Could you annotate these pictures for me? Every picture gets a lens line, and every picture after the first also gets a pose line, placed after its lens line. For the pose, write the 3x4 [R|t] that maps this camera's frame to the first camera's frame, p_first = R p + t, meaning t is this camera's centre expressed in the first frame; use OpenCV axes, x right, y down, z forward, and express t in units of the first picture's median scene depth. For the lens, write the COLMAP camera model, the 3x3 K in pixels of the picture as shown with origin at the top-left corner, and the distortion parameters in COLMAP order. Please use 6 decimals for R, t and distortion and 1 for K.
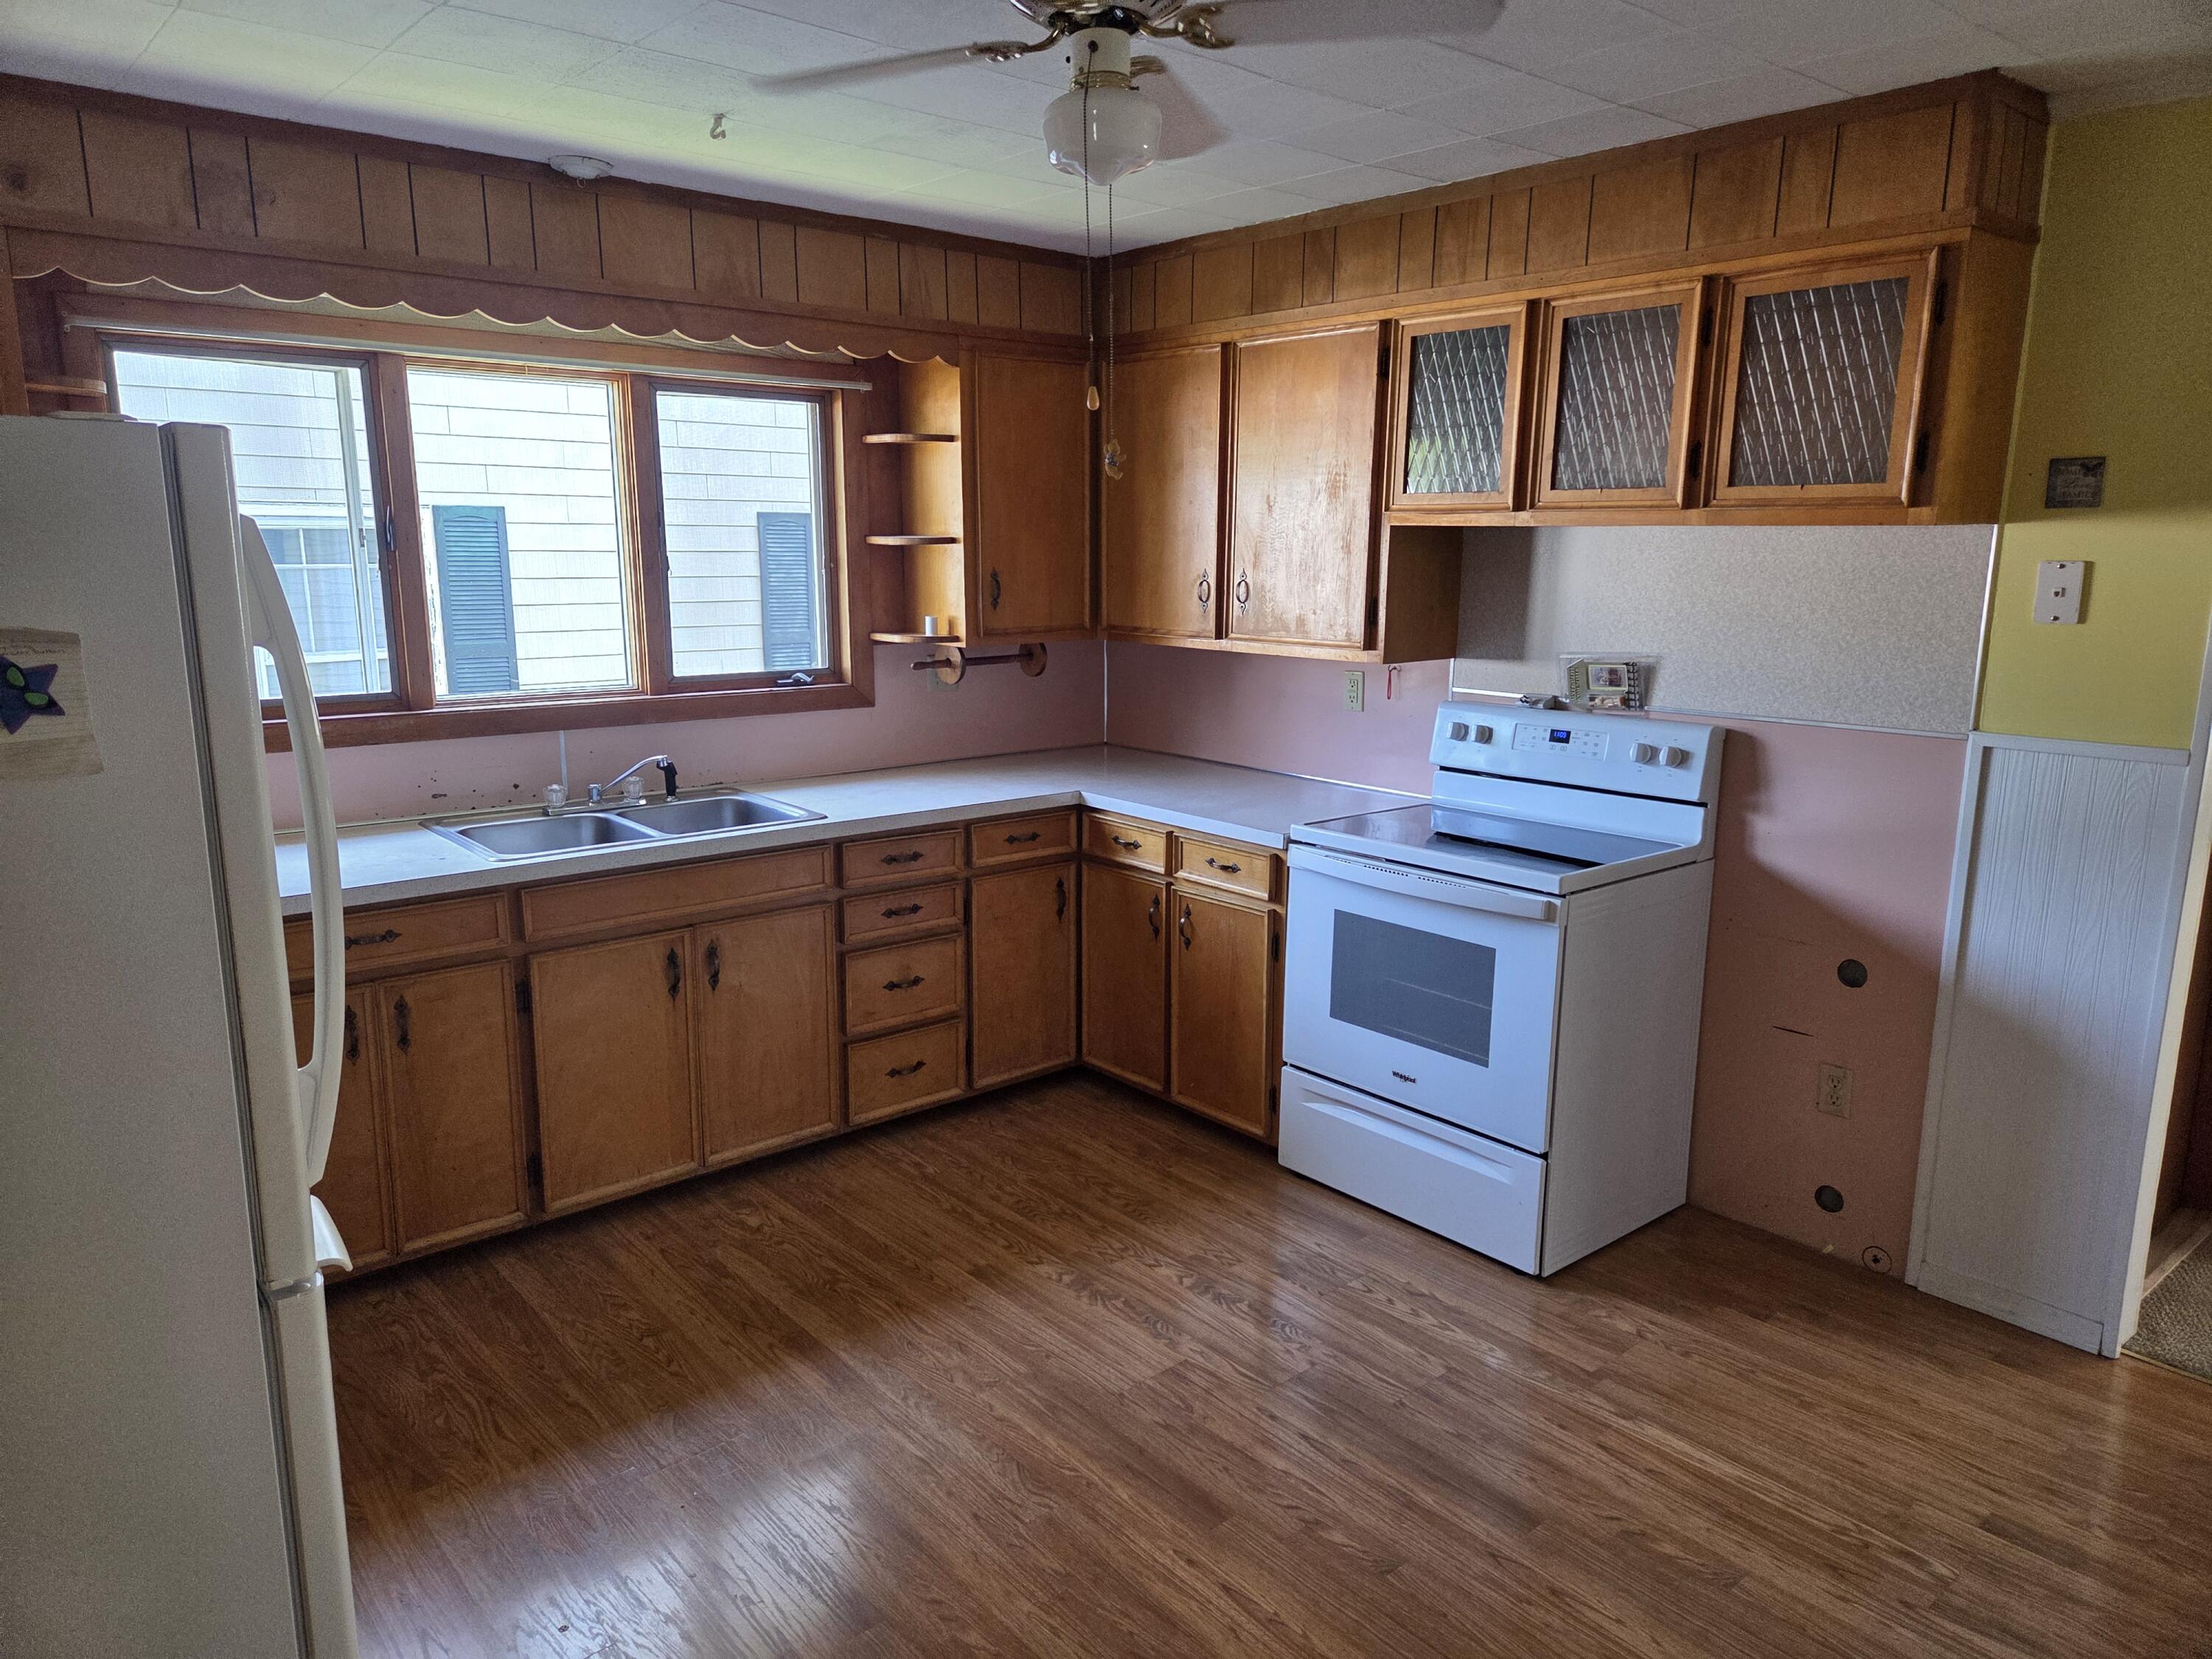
lens RADIAL K [[1477.3, 0, 1103.4], [0, 1477.3, 816.8], [0, 0, 1]] dist [0.089735, -0.089004]
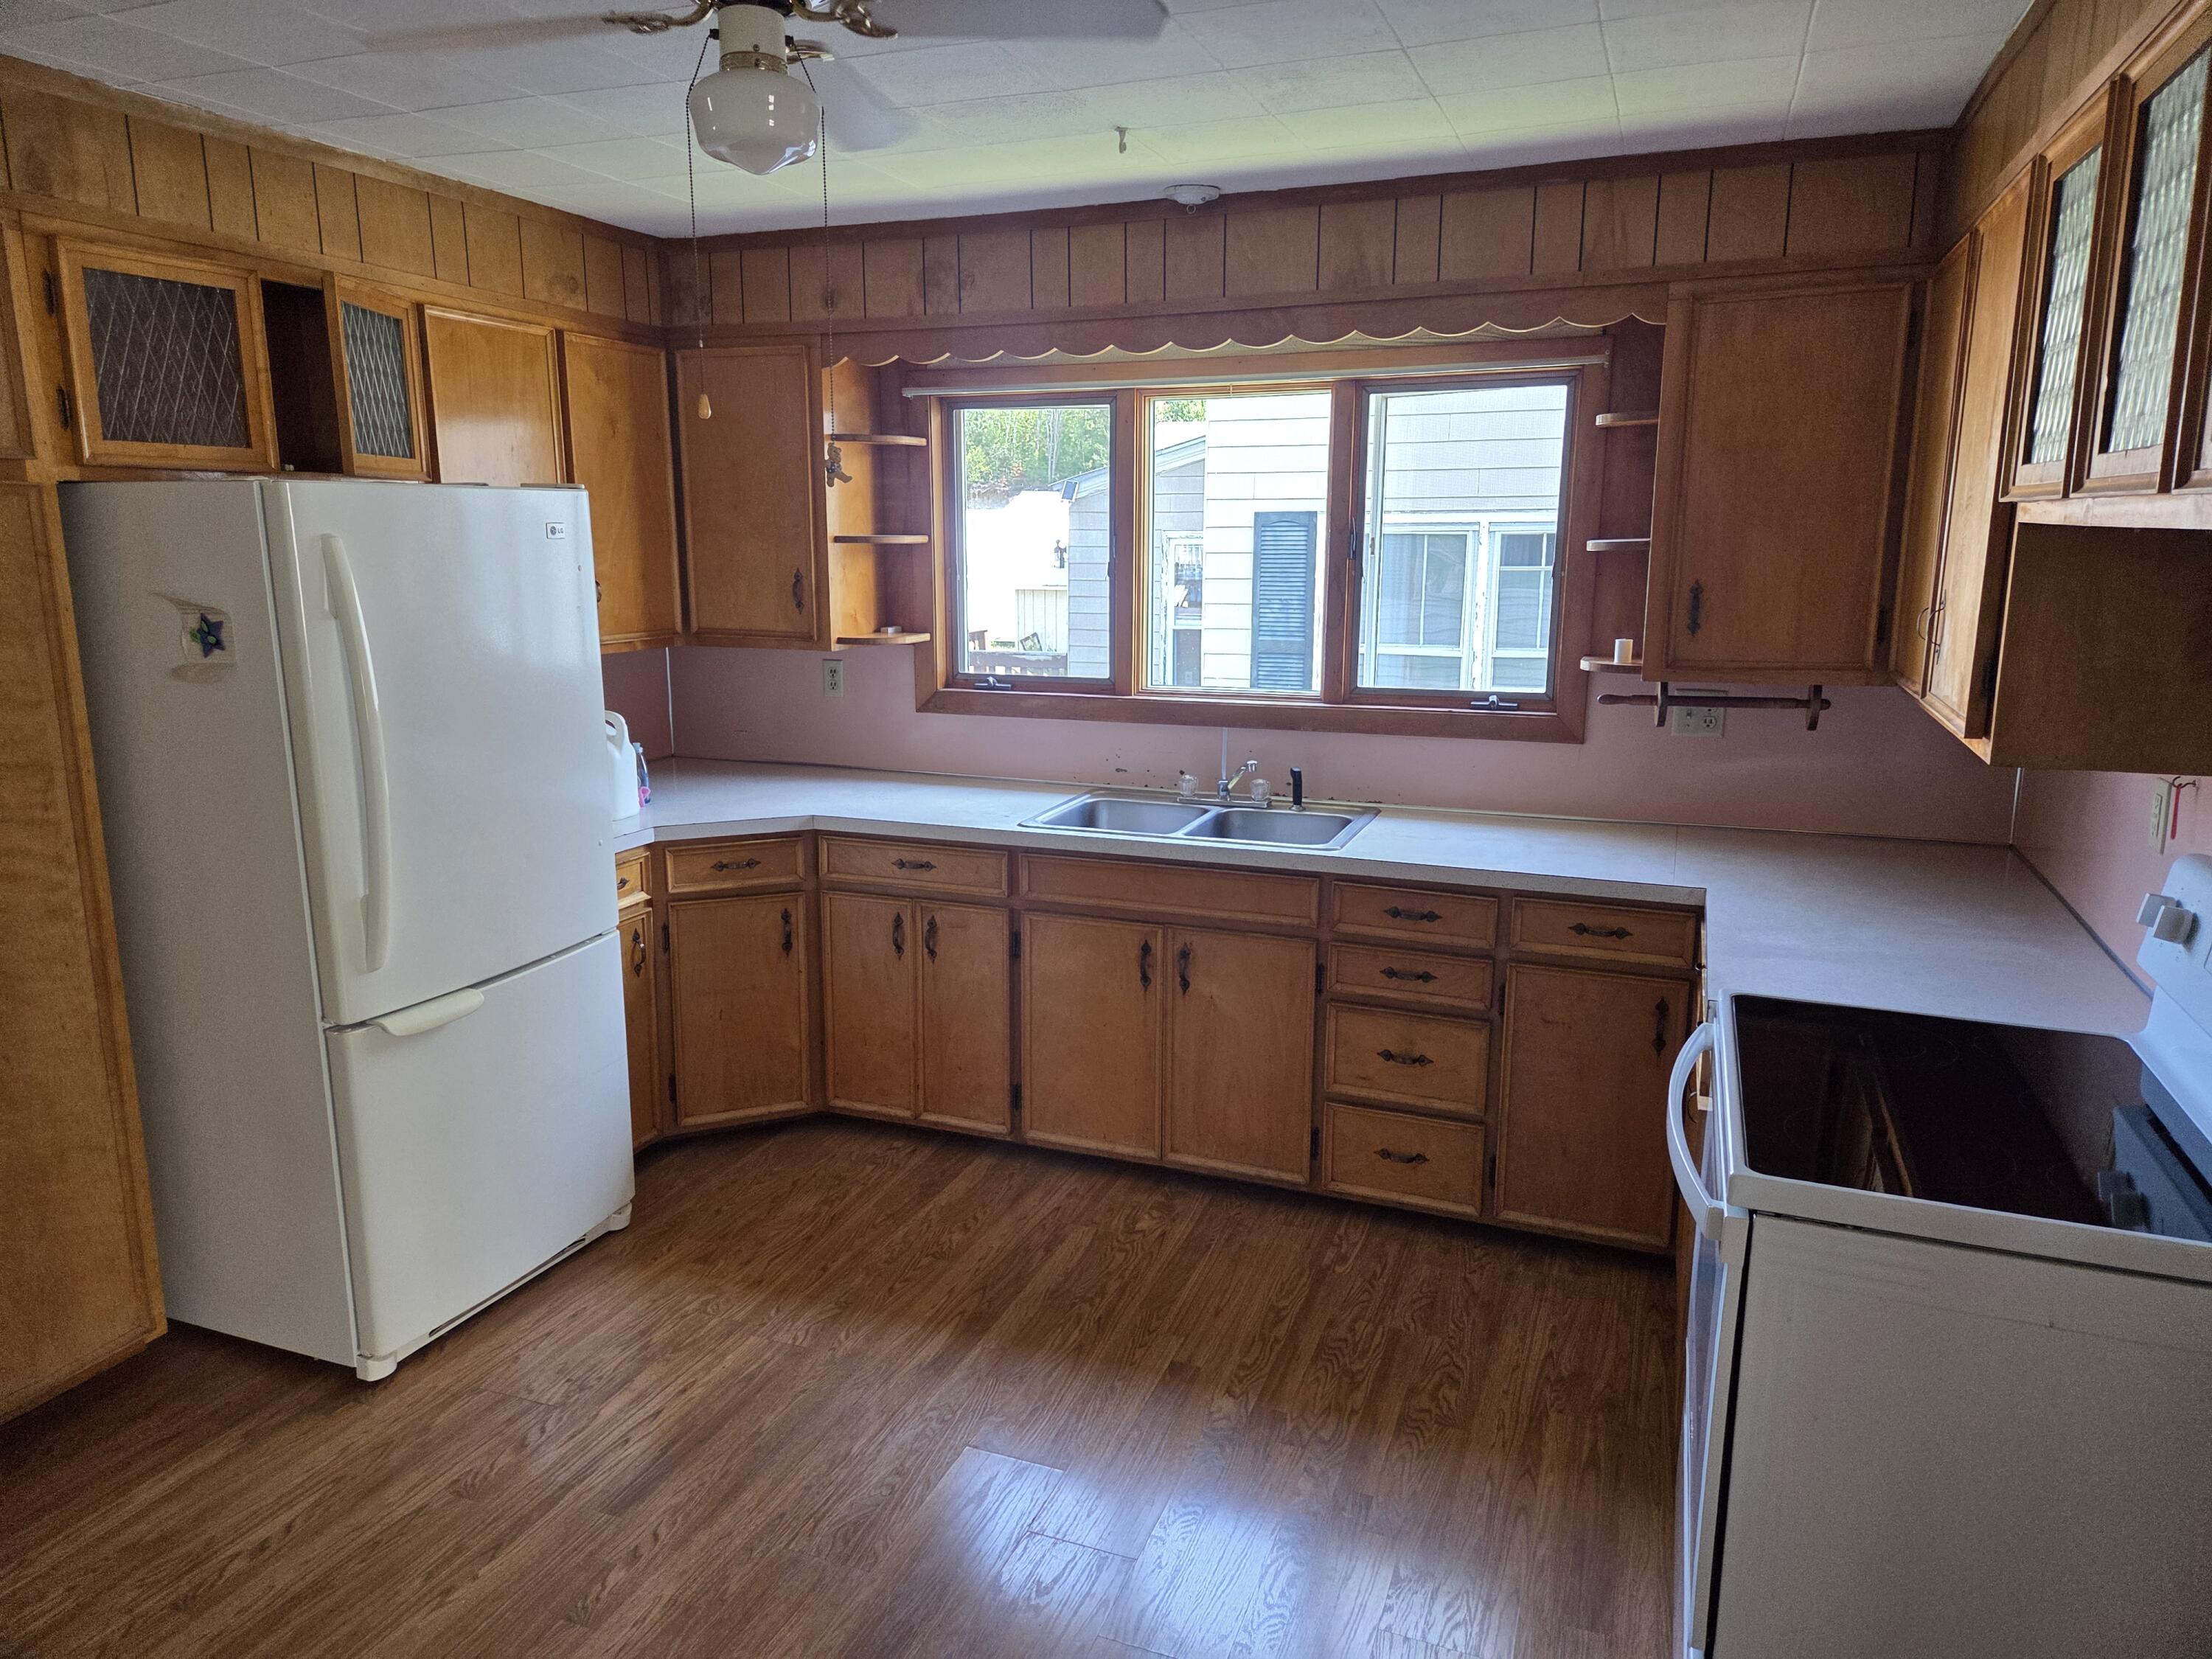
lens RADIAL K [[1477.3, 0, 1103.4], [0, 1477.3, 816.8], [0, 0, 1]] dist [0.089735, -0.089004]
pose [[0.466388, 0.162149, -0.869592, 0.560570], [-0.161118, 0.982183, 0.096731, -0.088770], [0.869783, 0.094992, 0.484204, 0.447396]]
